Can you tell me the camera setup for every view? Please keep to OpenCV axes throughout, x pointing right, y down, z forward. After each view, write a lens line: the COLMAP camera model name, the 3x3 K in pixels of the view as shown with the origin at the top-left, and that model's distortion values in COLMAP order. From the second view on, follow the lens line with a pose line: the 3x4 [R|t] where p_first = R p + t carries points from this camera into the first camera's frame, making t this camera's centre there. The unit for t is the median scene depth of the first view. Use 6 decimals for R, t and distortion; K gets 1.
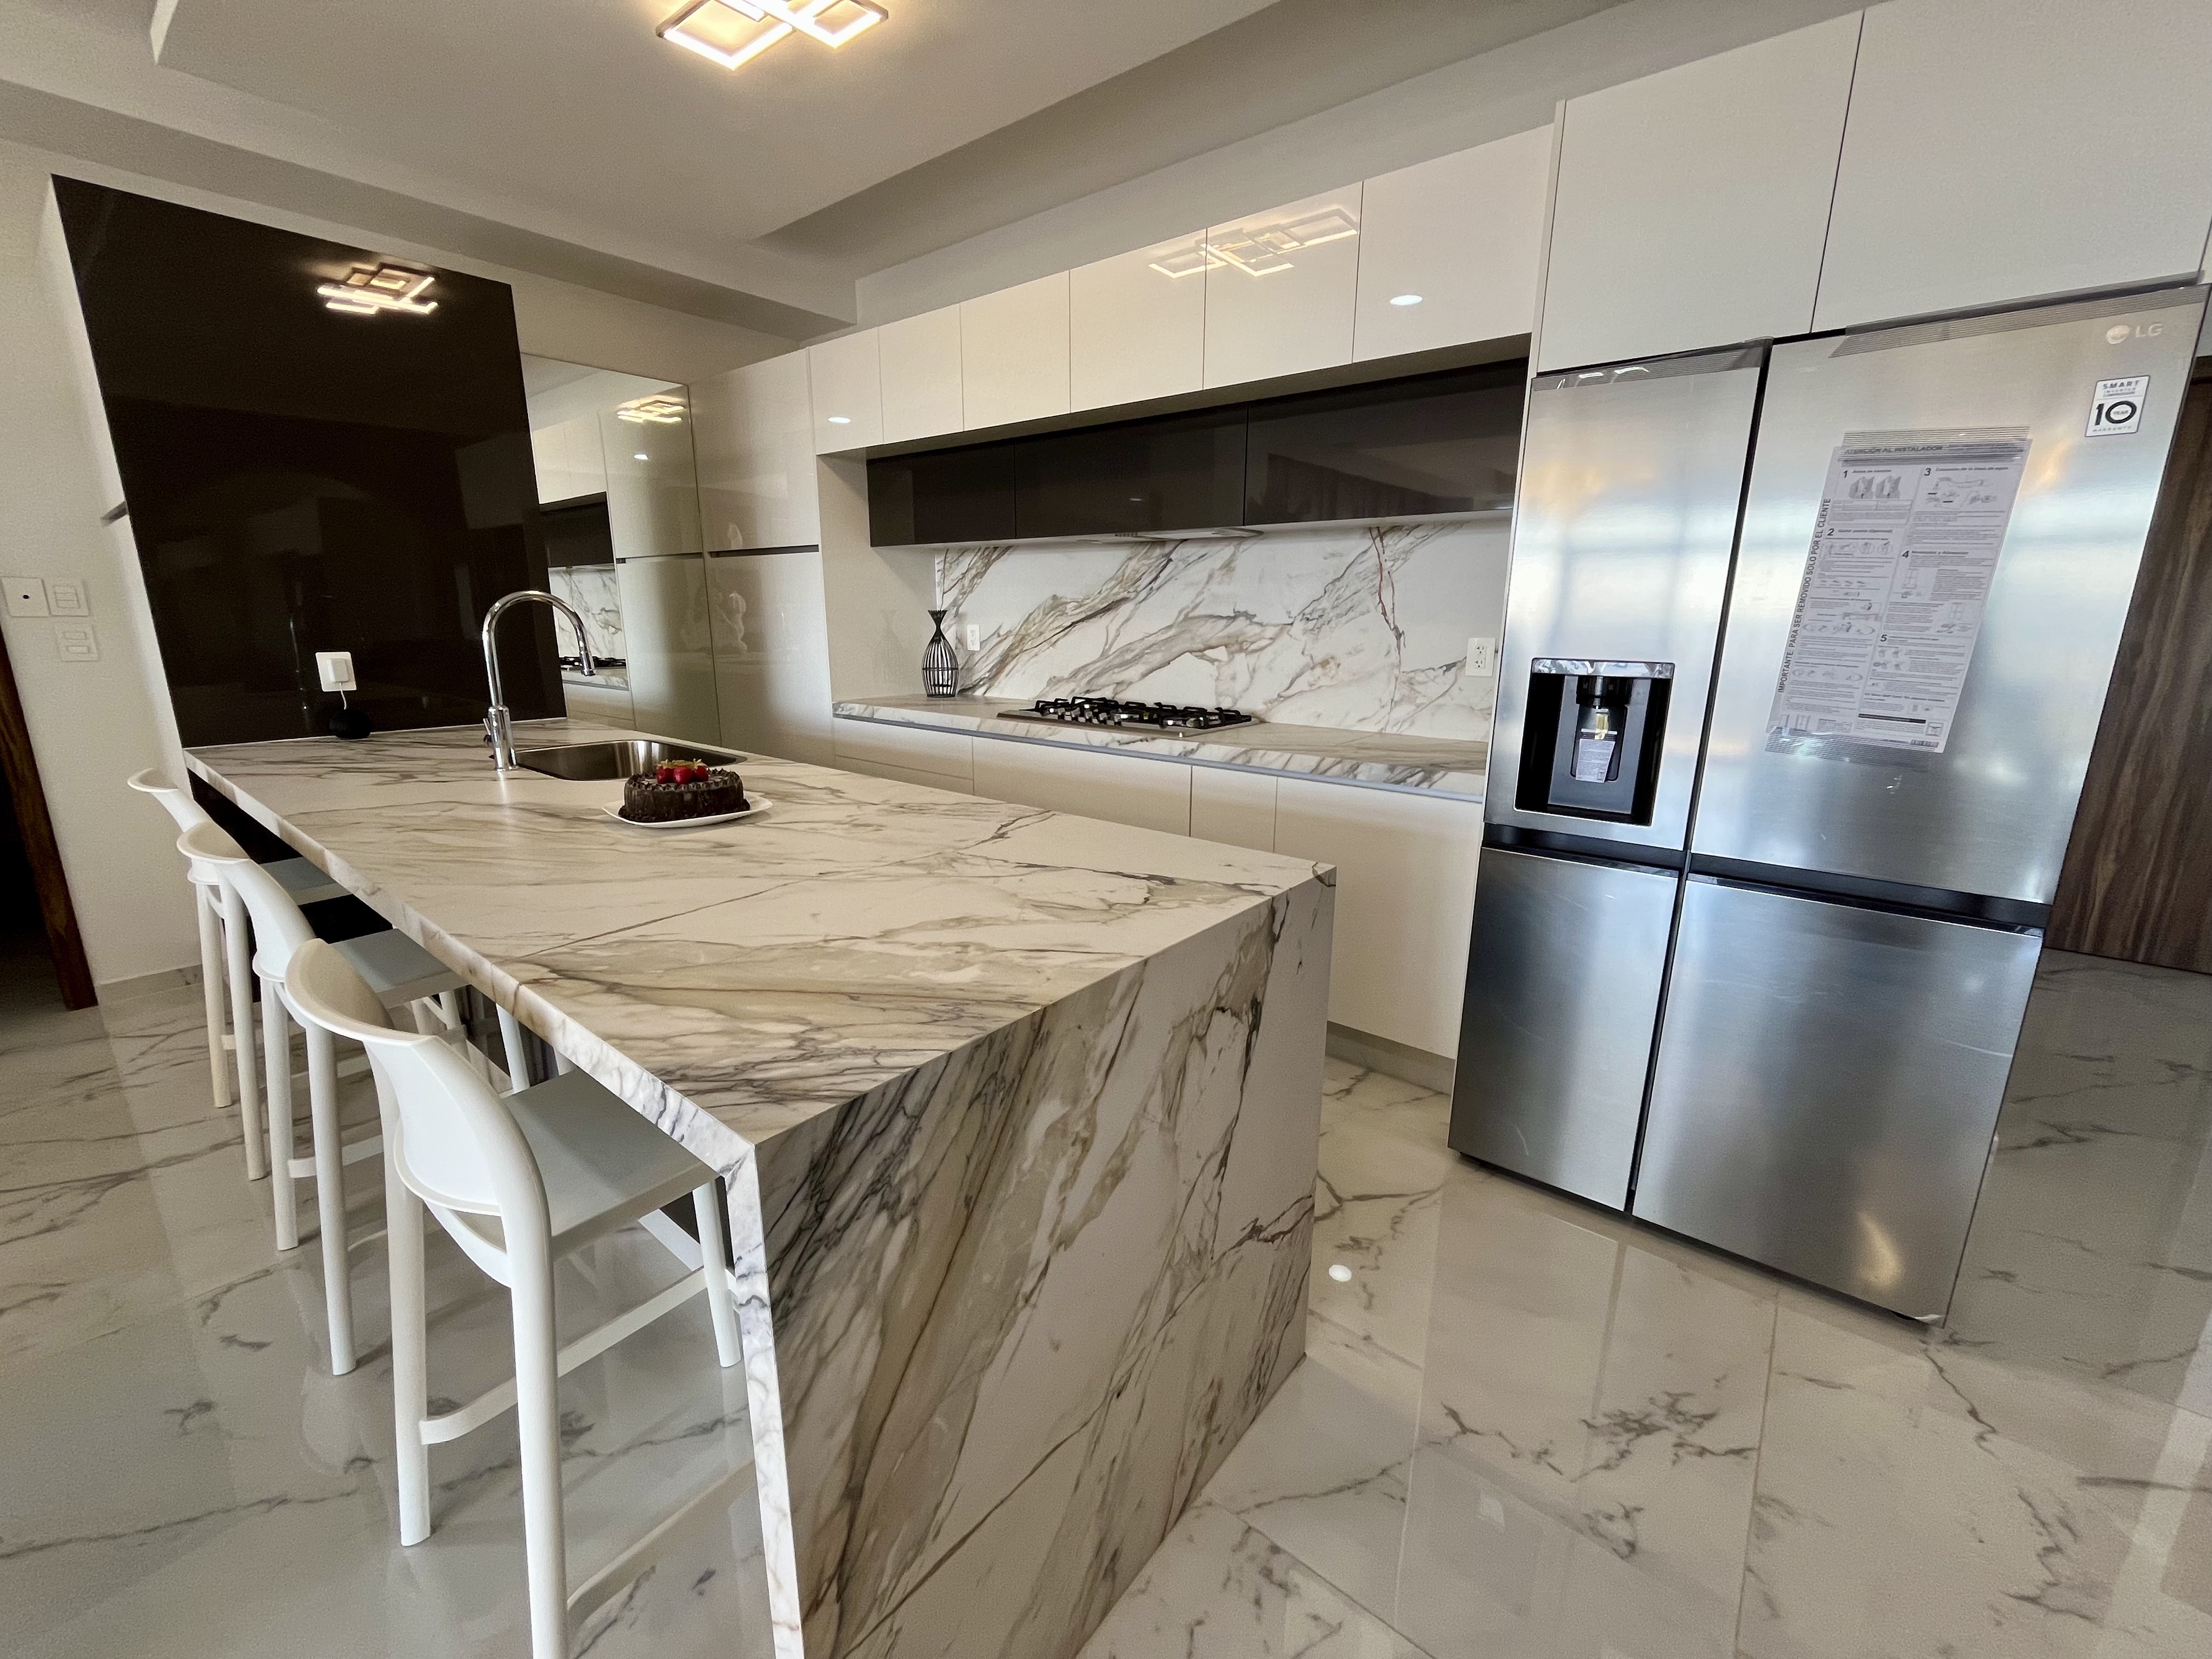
lens RADIAL K [[904.9, 0, 1109.9], [0, 904.9, 822.8], [0, 0, 1]] dist [-0.002323, 0.000461]
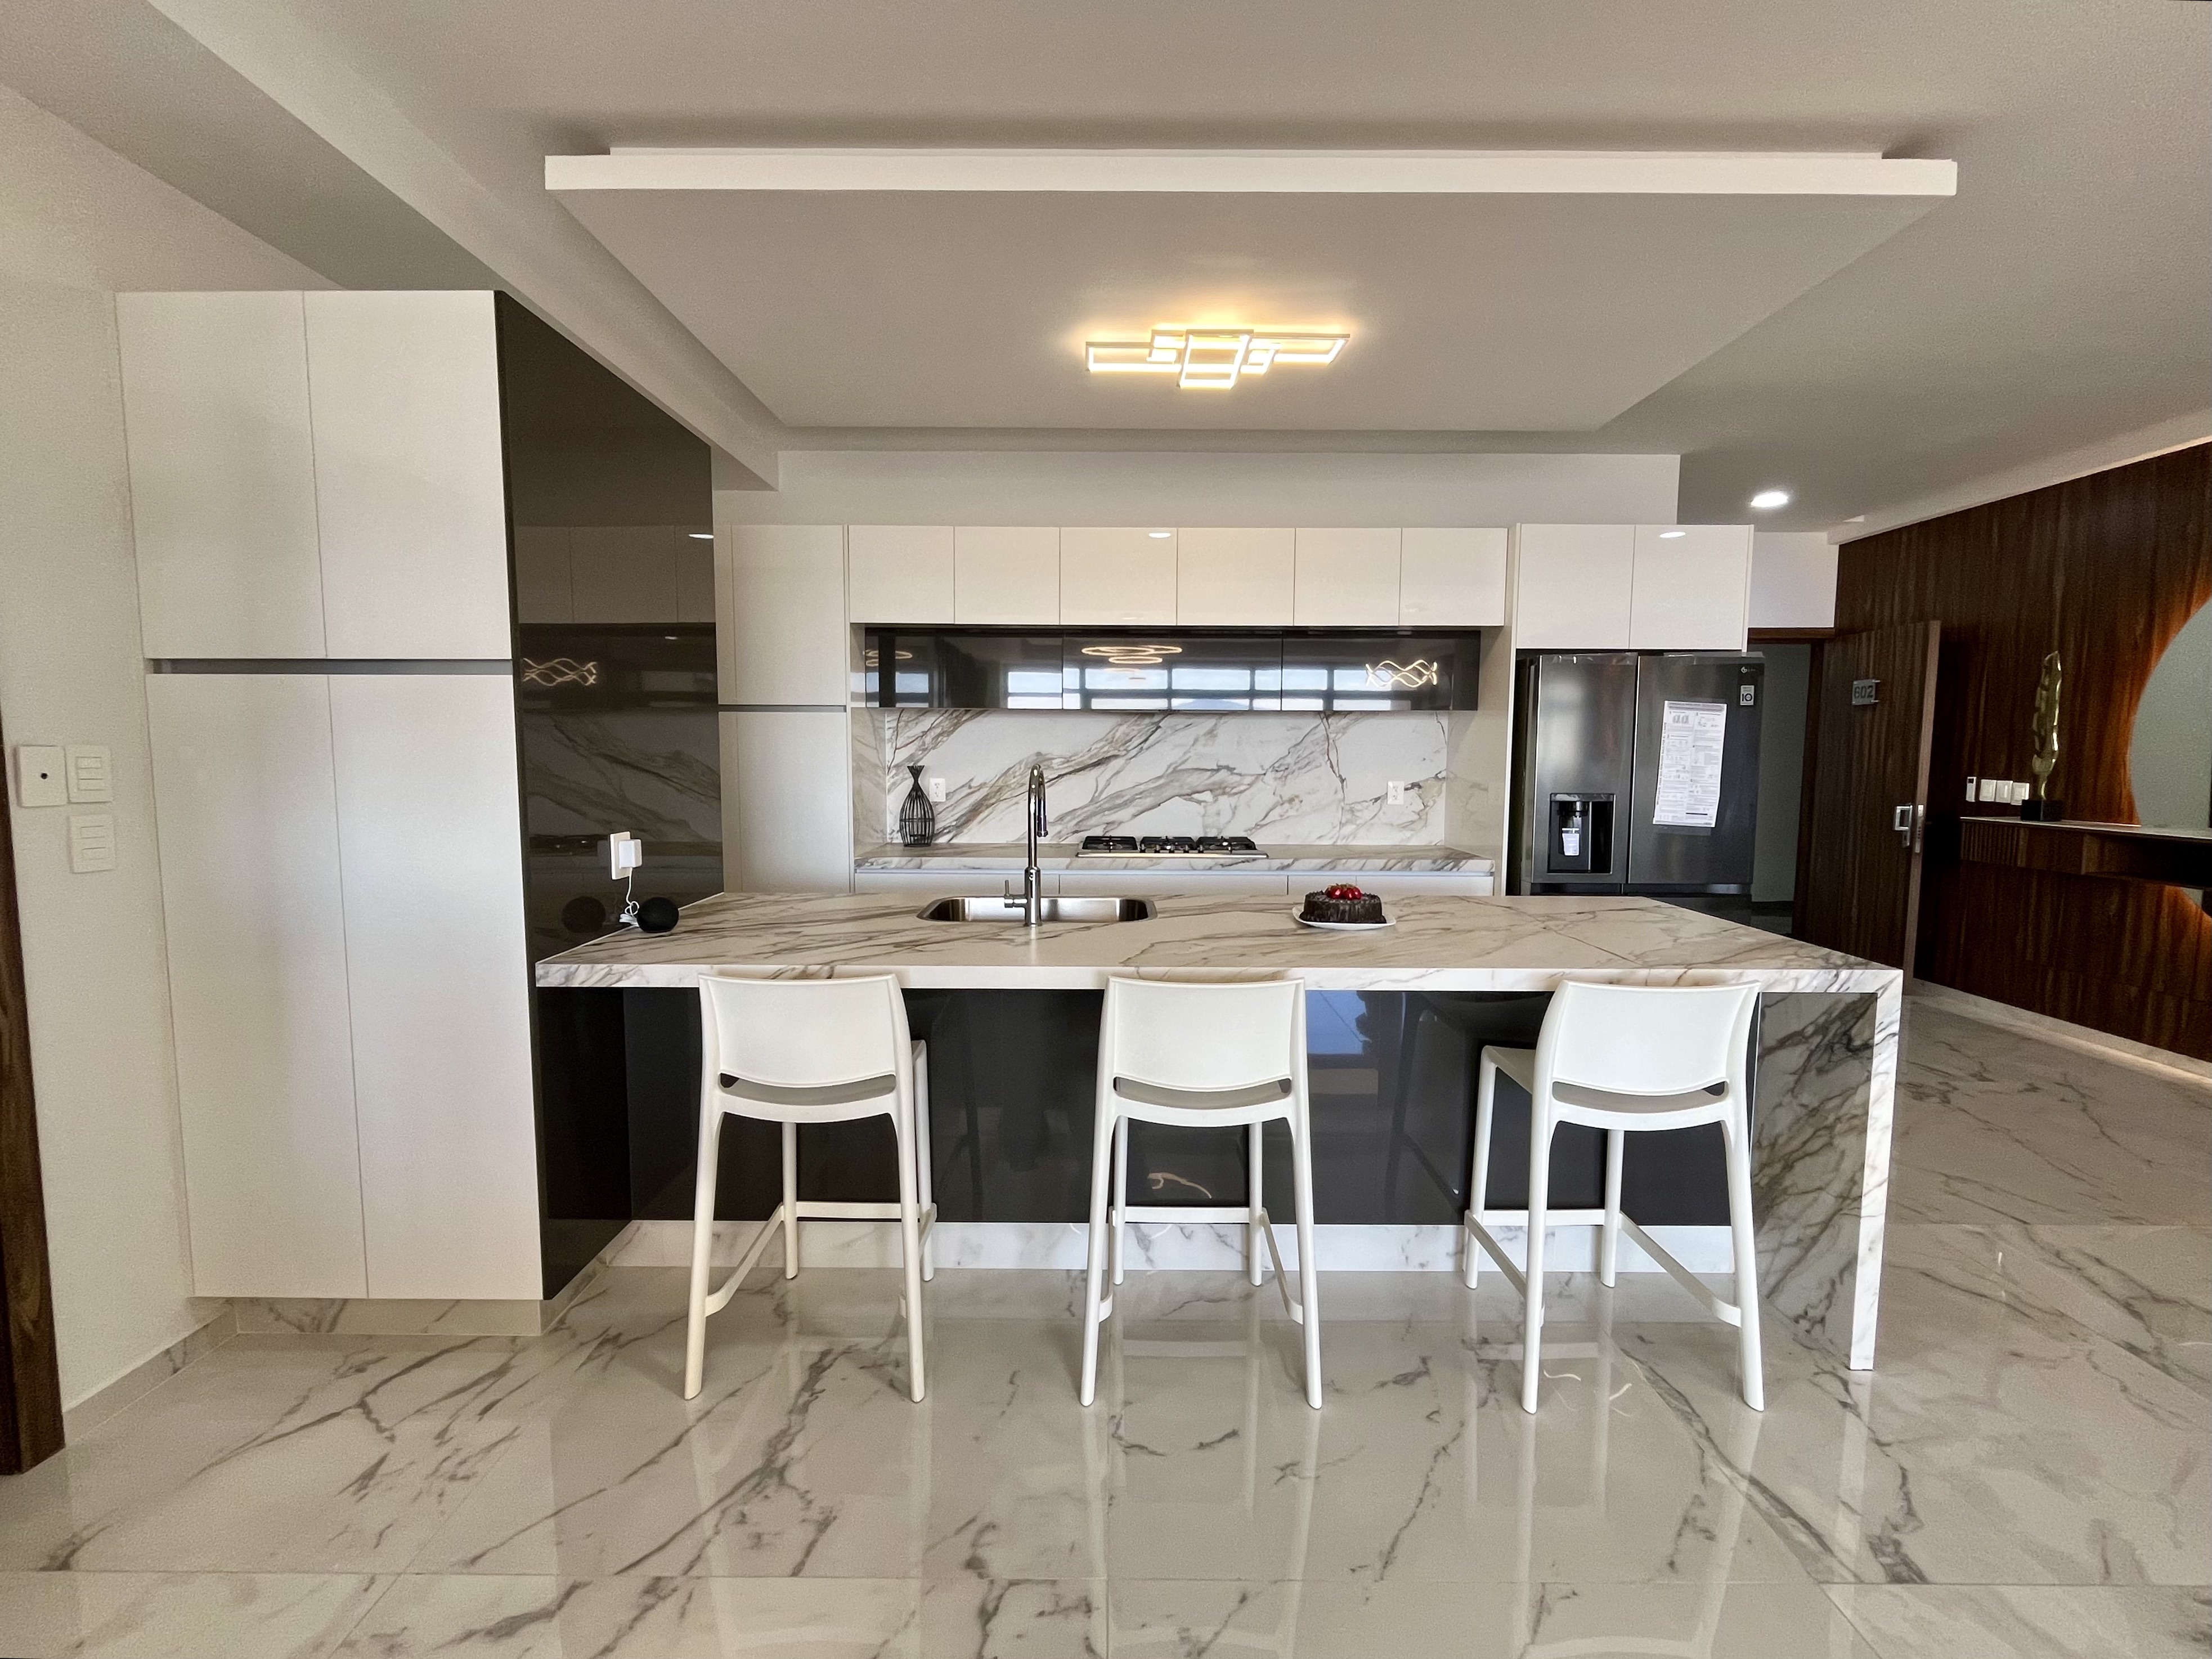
lens RADIAL K [[904.9, 0, 1109.9], [0, 904.9, 822.8], [0, 0, 1]] dist [-0.002323, 0.000461]
pose [[0.784330, -0.054488, 0.617947, -0.817149], [0.142922, 0.985209, -0.094532, -0.041789], [-0.603656, 0.162462, 0.780516, 0.045507]]
